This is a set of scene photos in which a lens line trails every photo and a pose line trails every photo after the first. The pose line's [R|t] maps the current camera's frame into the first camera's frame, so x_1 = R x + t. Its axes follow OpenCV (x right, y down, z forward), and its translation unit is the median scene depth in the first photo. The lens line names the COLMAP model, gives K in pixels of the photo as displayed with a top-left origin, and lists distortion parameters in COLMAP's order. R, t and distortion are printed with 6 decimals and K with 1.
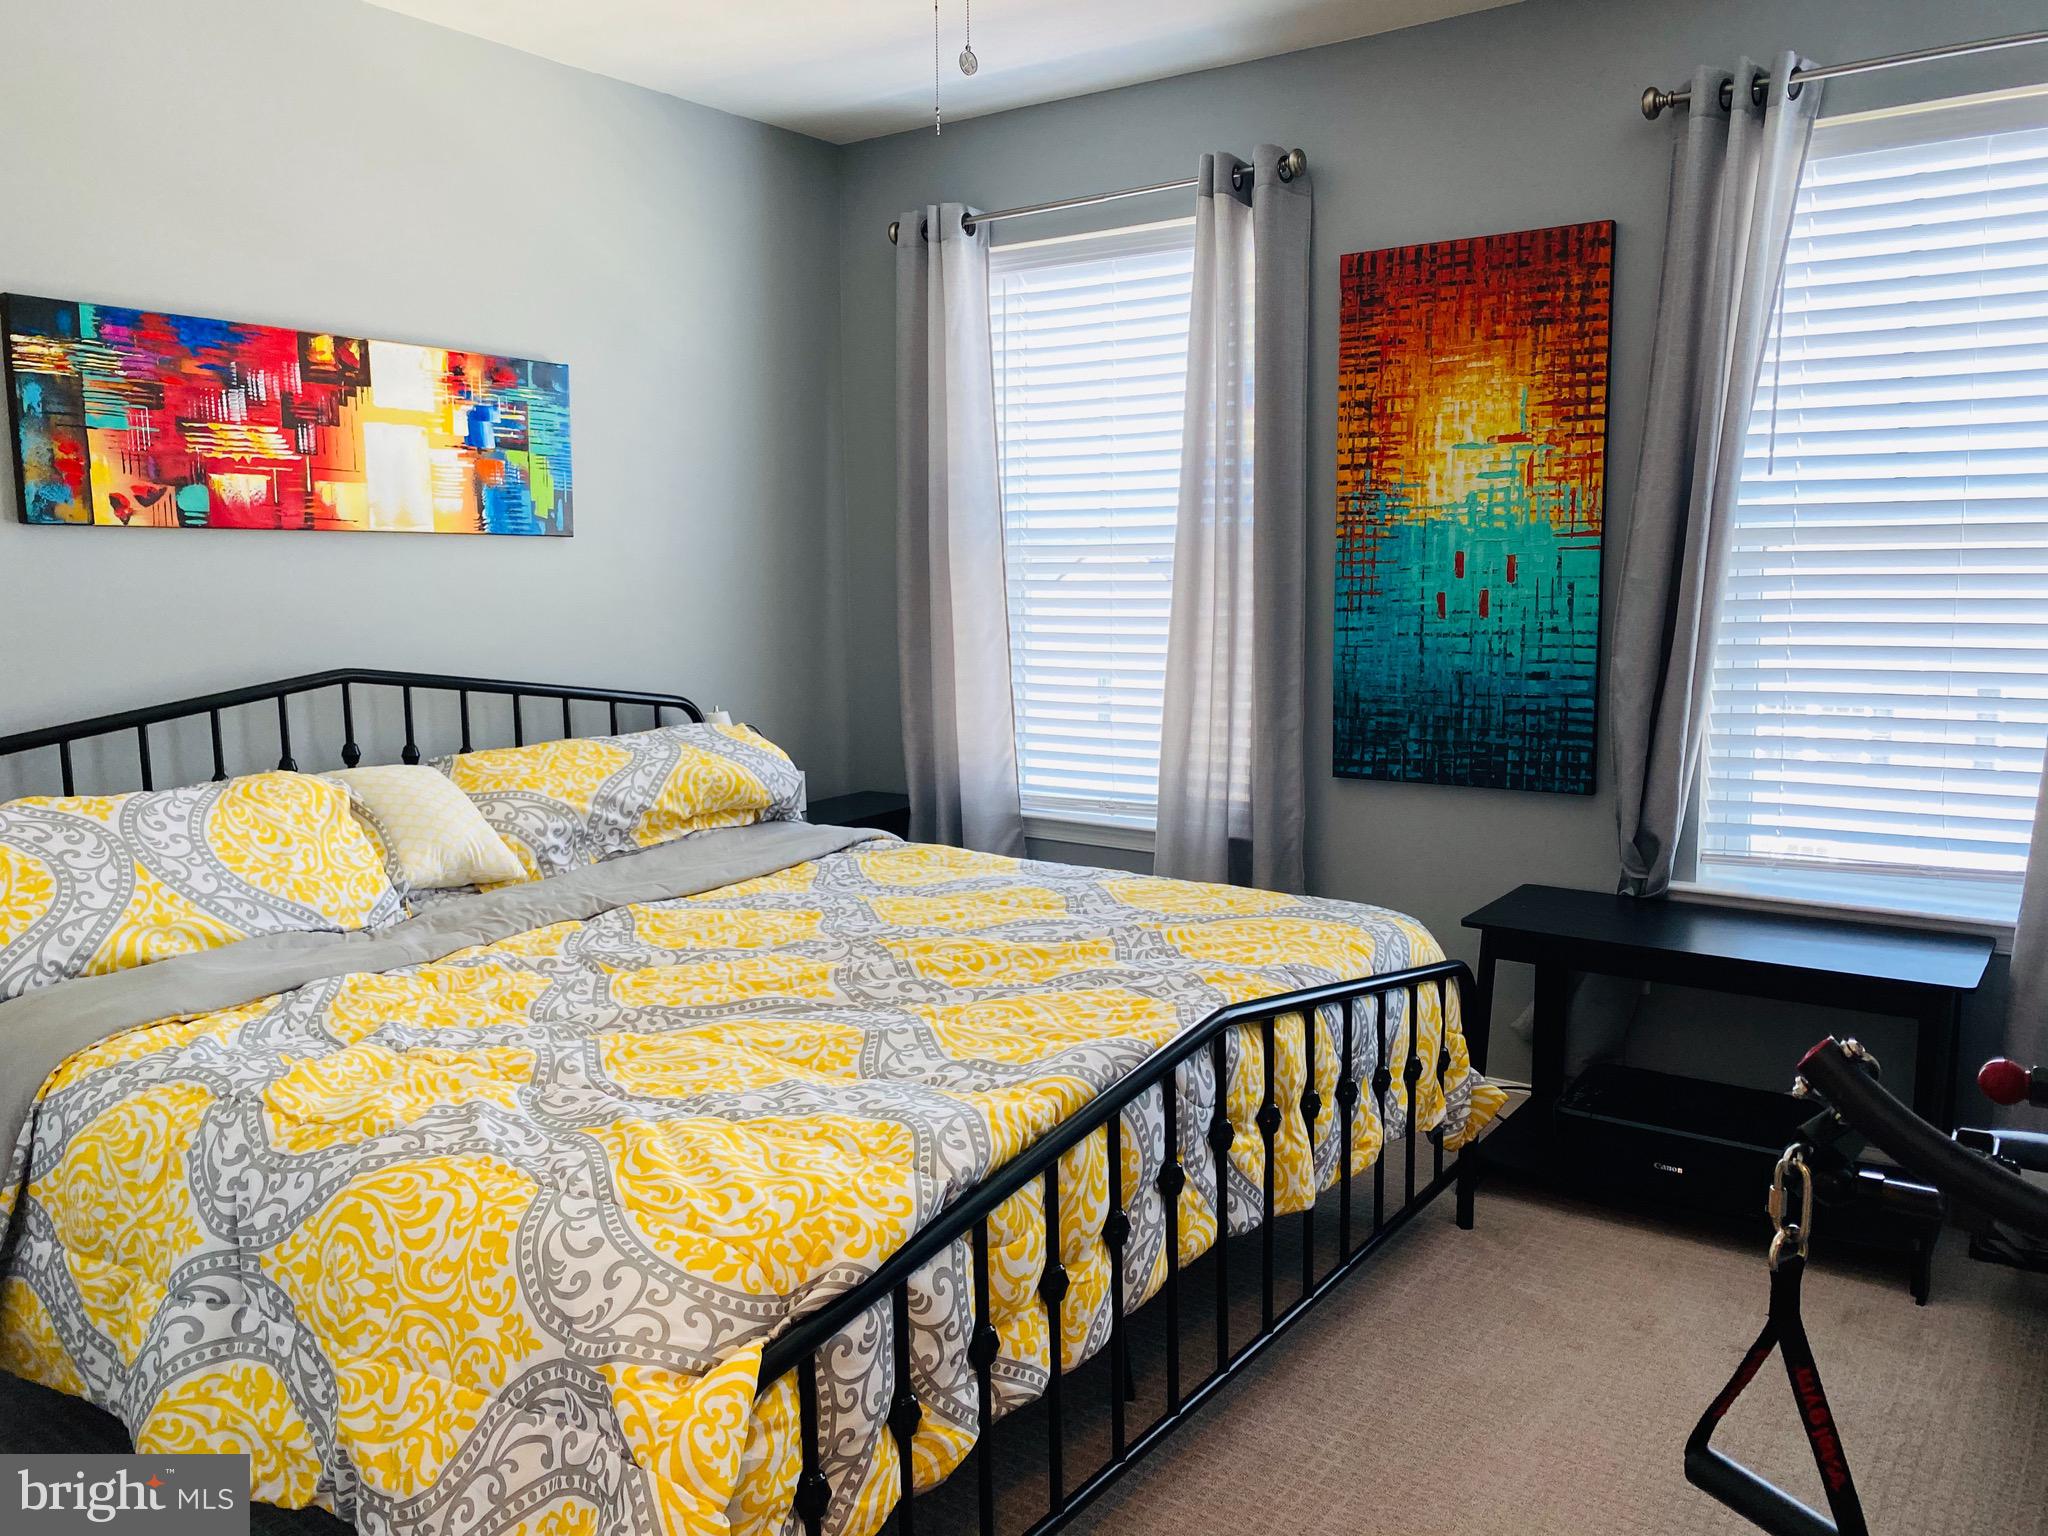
lens RADIAL K [[1575.9, 0, 1024.0], [0, 1575.9, 768.0], [0, 0, 1]] dist [0.051098, -0.008012]
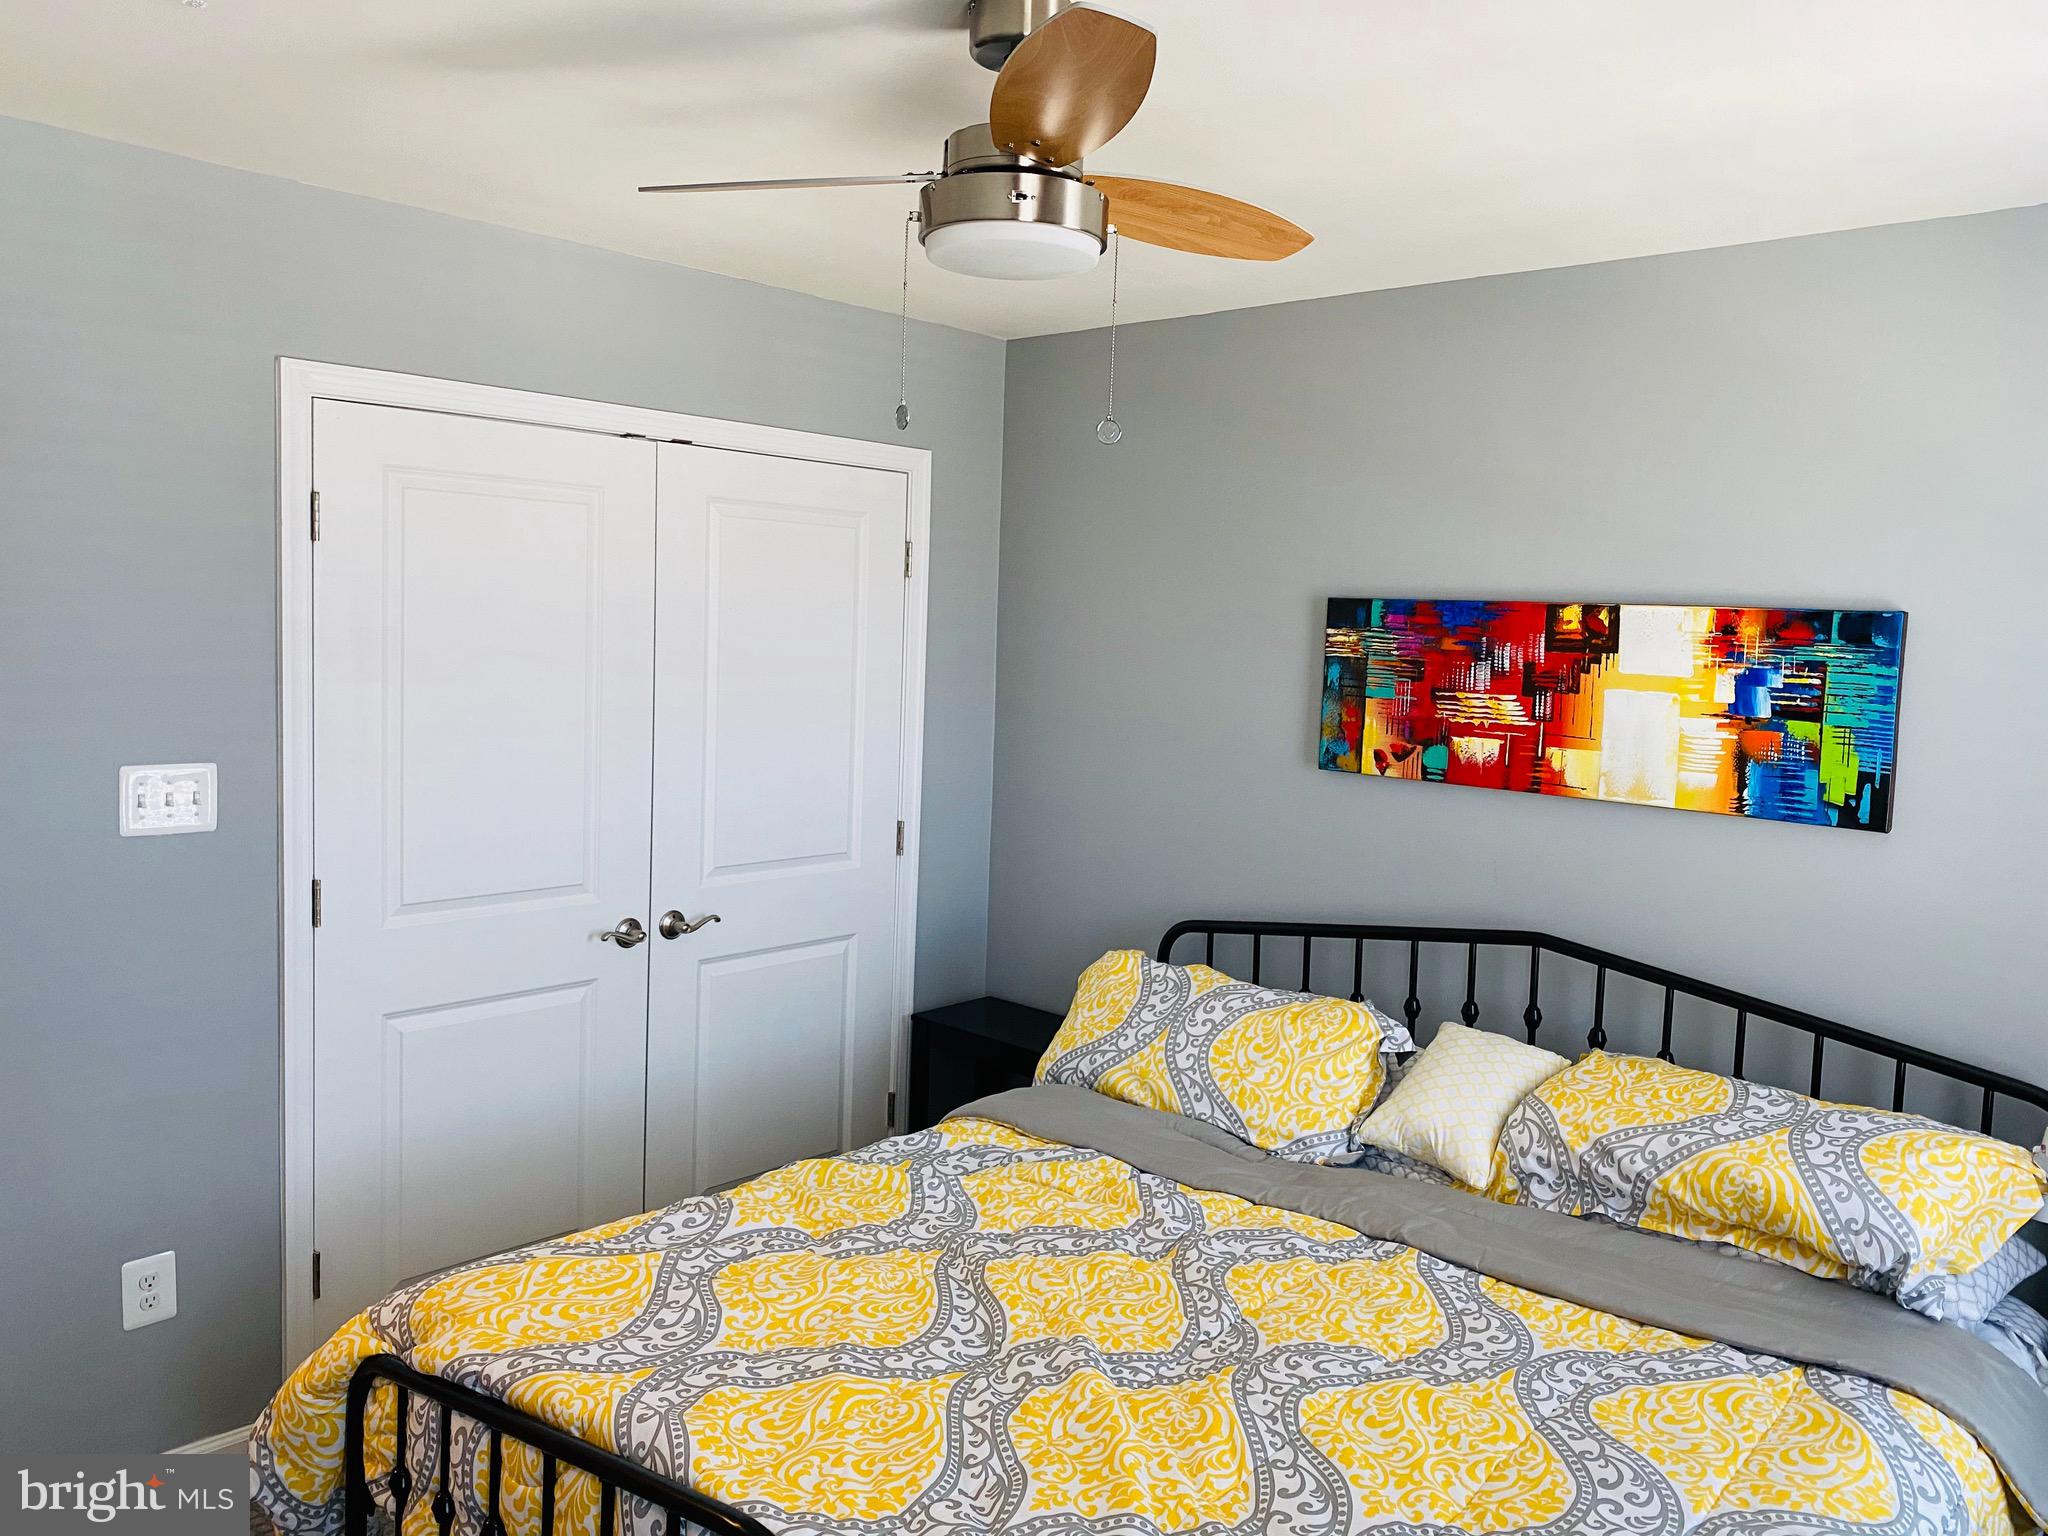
lens RADIAL K [[1575.9, 0, 1024.0], [0, 1575.9, 768.0], [0, 0, 1]] dist [0.051098, -0.008012]
pose [[-0.106481, 0.100517, -0.989221, 0.594788], [-0.163717, 0.979526, 0.117155, -0.232345], [0.980744, 0.174427, -0.087844, 0.771338]]
